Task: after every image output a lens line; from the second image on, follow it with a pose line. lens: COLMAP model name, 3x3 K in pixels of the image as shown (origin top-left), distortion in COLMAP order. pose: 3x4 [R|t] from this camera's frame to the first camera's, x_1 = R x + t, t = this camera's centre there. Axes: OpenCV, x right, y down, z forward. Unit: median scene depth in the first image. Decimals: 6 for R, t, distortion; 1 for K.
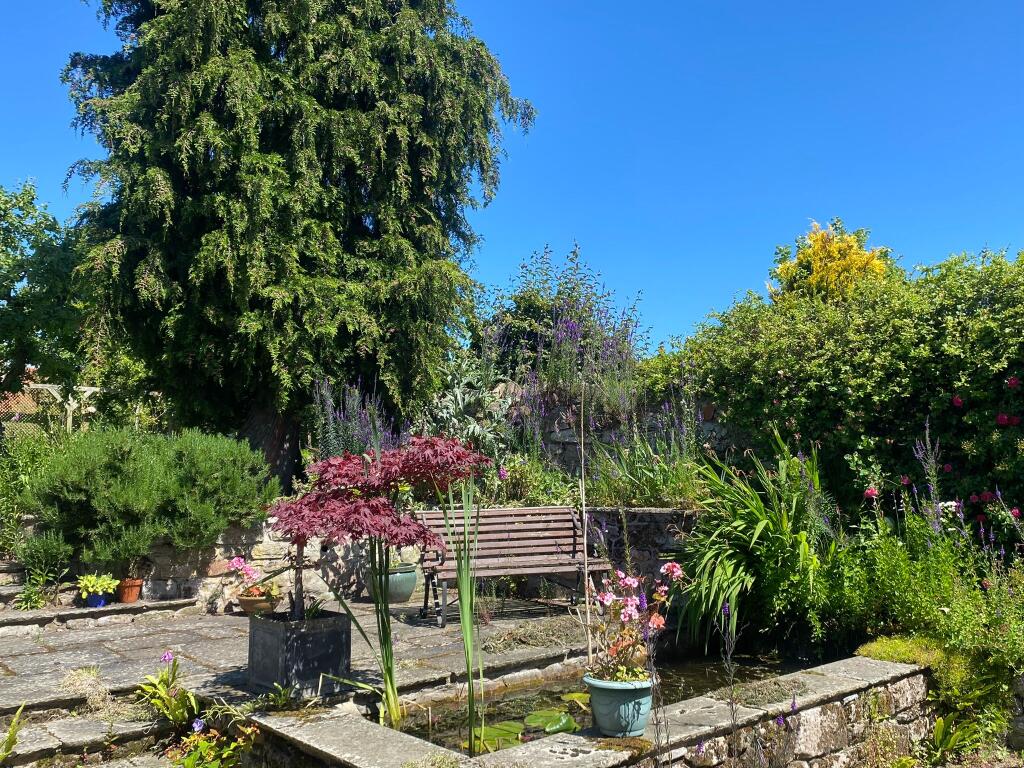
lens RADIAL K [[893.0, 0, 514.1], [0, 893.0, 383.9], [0, 0, 1]] dist [0.005666, -0.000982]
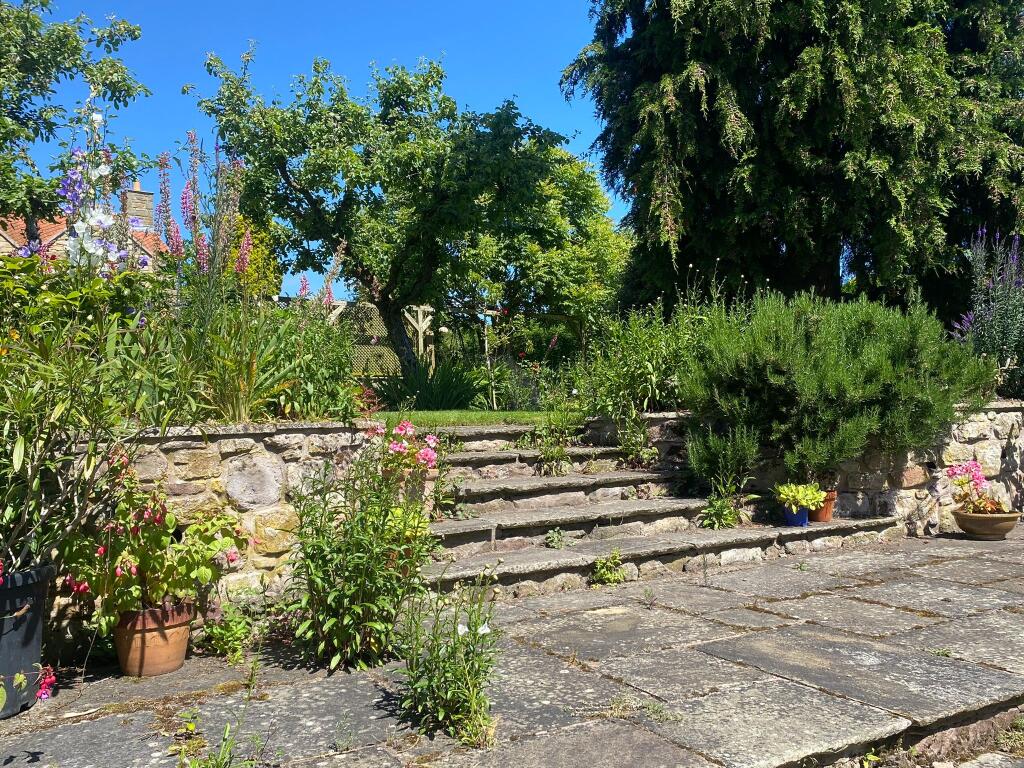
lens RADIAL K [[893.0, 0, 506.8], [0, 893.0, 388.1], [0, 0, 1]] dist [0.005666, -0.000982]
pose [[0.984544, -0.023180, -0.173598, -0.548818], [0.035586, 0.997003, 0.068699, 0.068978], [0.171485, -0.073815, 0.982418, 0.212829]]
